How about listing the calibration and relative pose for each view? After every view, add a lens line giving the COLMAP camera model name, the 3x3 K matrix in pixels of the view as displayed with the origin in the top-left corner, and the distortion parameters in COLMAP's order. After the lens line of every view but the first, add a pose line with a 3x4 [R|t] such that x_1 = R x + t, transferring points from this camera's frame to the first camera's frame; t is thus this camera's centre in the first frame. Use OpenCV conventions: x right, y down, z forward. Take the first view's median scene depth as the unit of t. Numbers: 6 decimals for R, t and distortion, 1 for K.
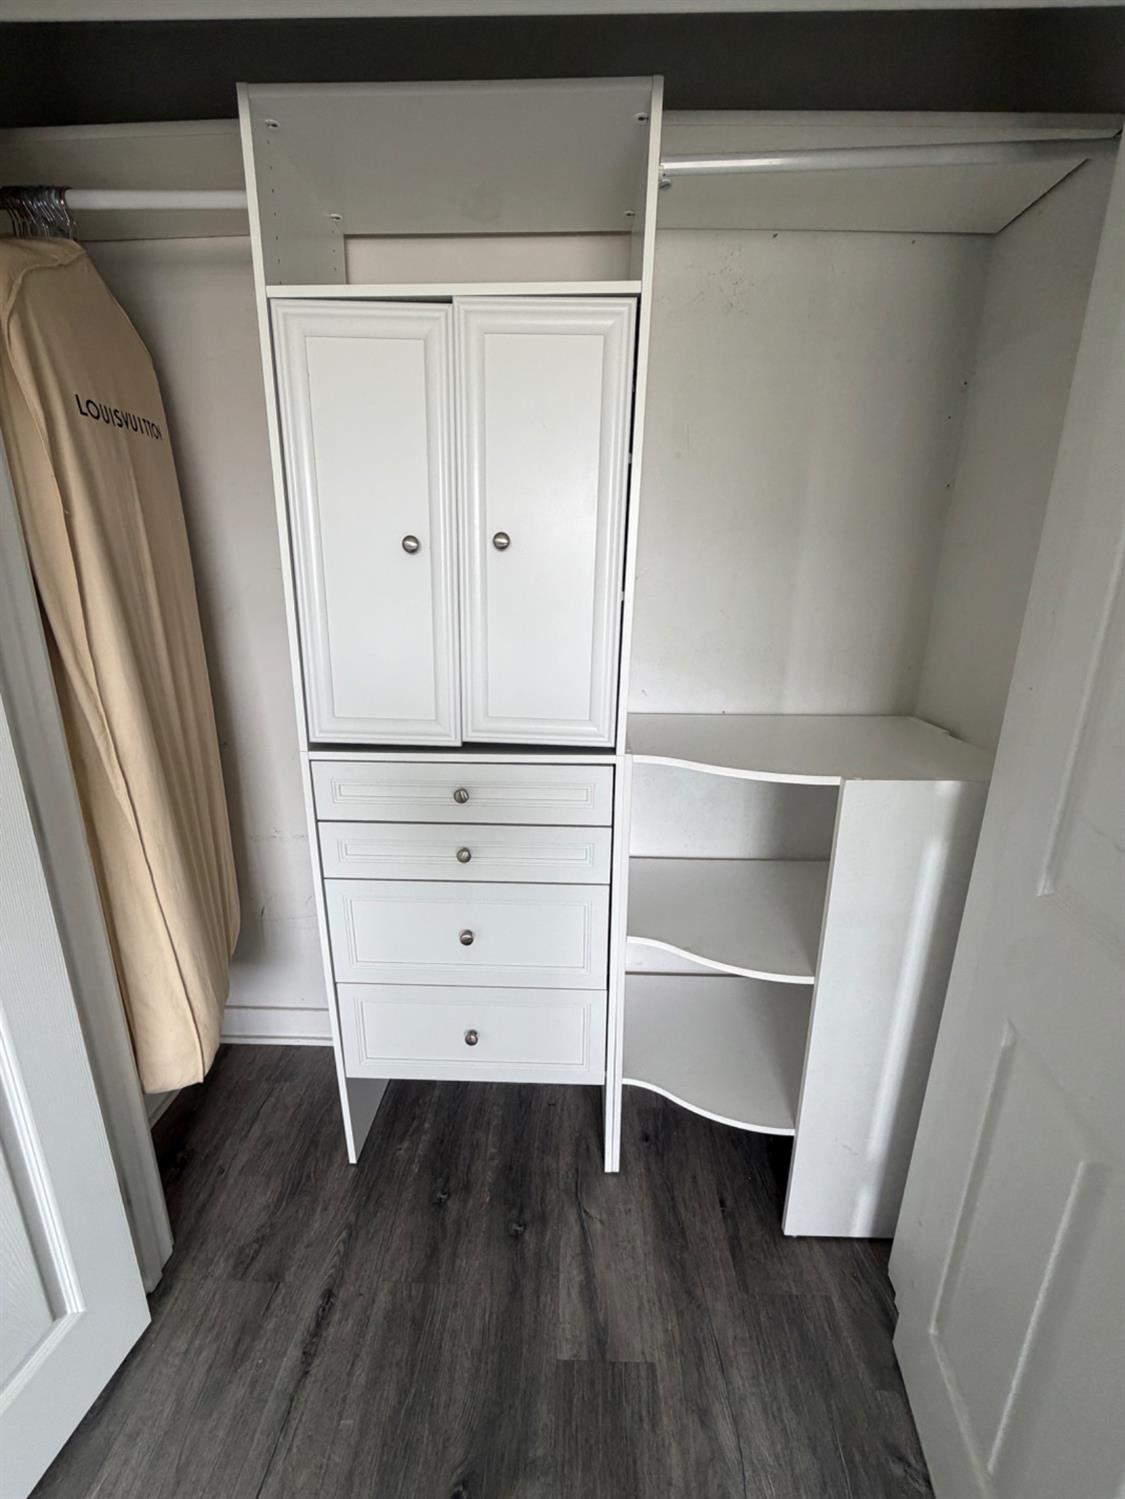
lens RADIAL K [[603.6, 0, 562.5], [0, 603.6, 749.5], [0, 0, 1]] dist [0.002530, -0.000306]
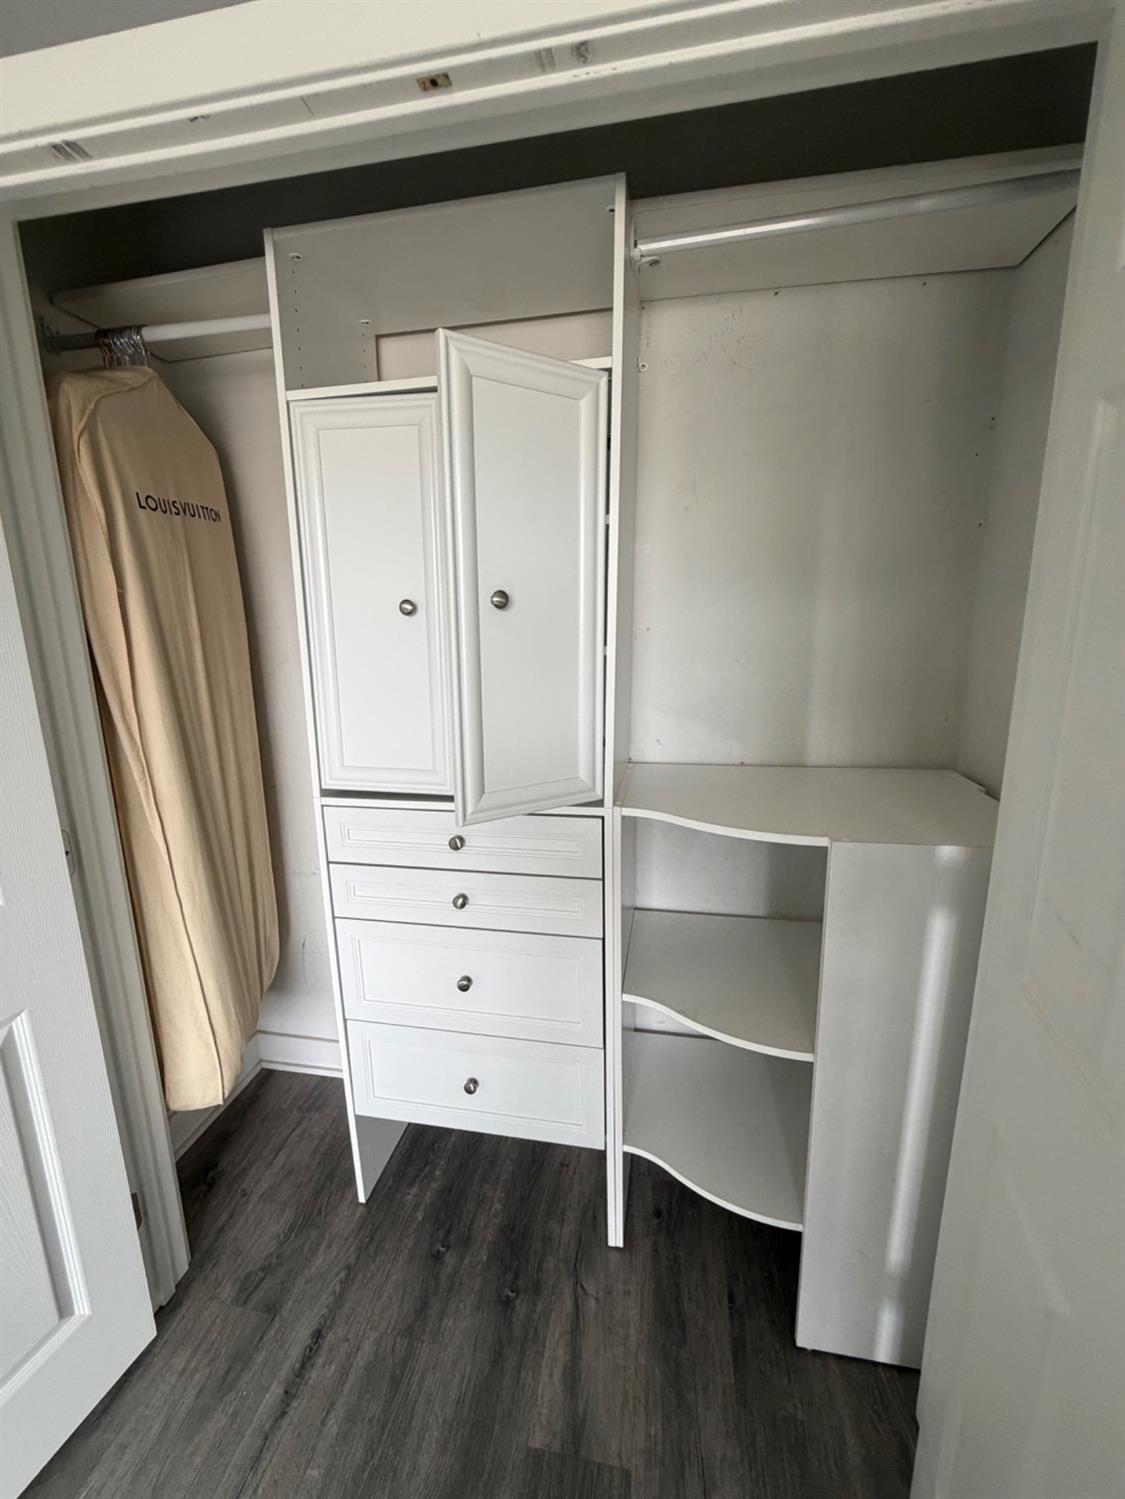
lens RADIAL K [[603.6, 0, 562.5], [0, 603.6, 749.5], [0, 0, 1]] dist [0.002530, -0.000306]
pose [[0.987585, 0.007677, -0.156900, 0.169590], [-0.017934, 0.997785, -0.064061, -0.020397], [0.156061, 0.066079, 0.985535, -0.000101]]
